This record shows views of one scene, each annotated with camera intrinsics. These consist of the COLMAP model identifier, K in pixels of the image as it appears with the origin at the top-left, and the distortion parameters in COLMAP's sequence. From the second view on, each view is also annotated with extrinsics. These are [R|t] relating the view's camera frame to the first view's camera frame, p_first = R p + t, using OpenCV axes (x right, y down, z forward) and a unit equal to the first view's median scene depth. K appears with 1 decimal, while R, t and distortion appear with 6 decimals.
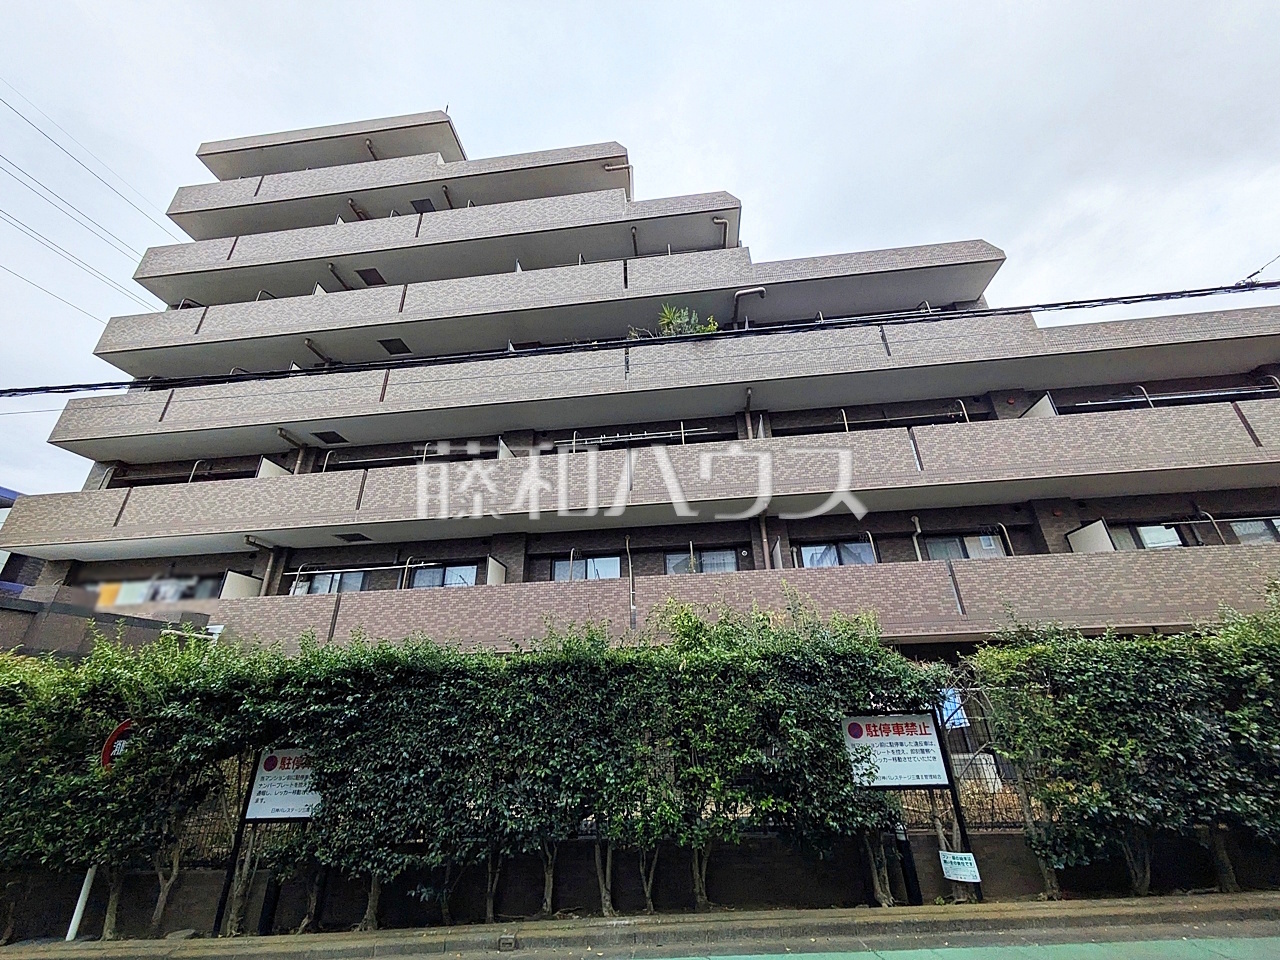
lens RADIAL K [[540.4, 0, 638.6], [0, 540.4, 451.8], [0, 0, 1]] dist [0.016954, 0.000068]
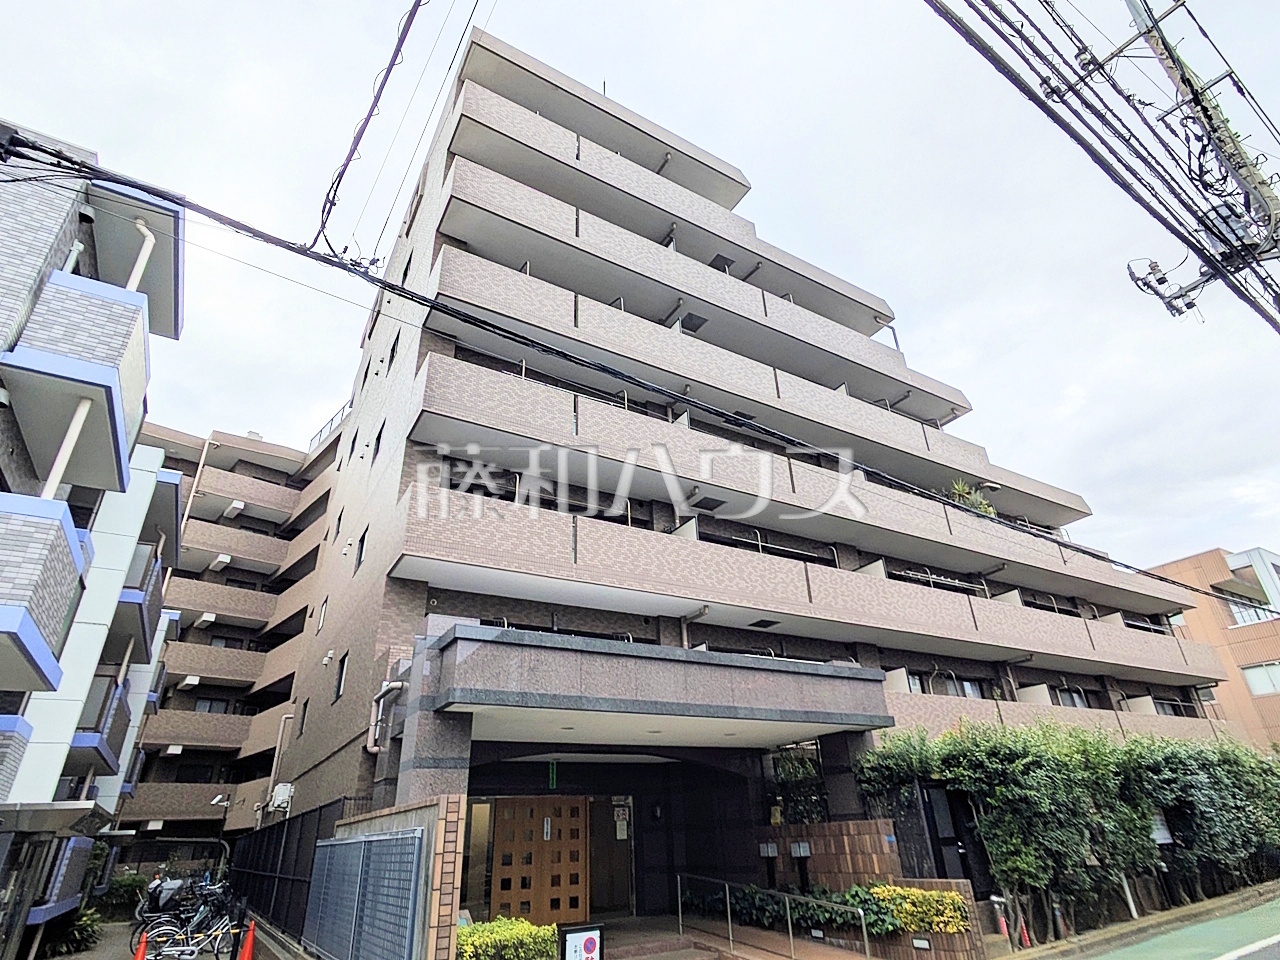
lens RADIAL K [[676.0, 0, 647.0], [0, 676.0, 486.6], [0, 0, 1]] dist [0.001186, 0.000011]
pose [[0.785151, 0.274066, 0.555360, -1.358547], [-0.256714, 0.960107, -0.110871, 0.103455], [-0.563591, -0.055518, 0.824186, 0.121553]]
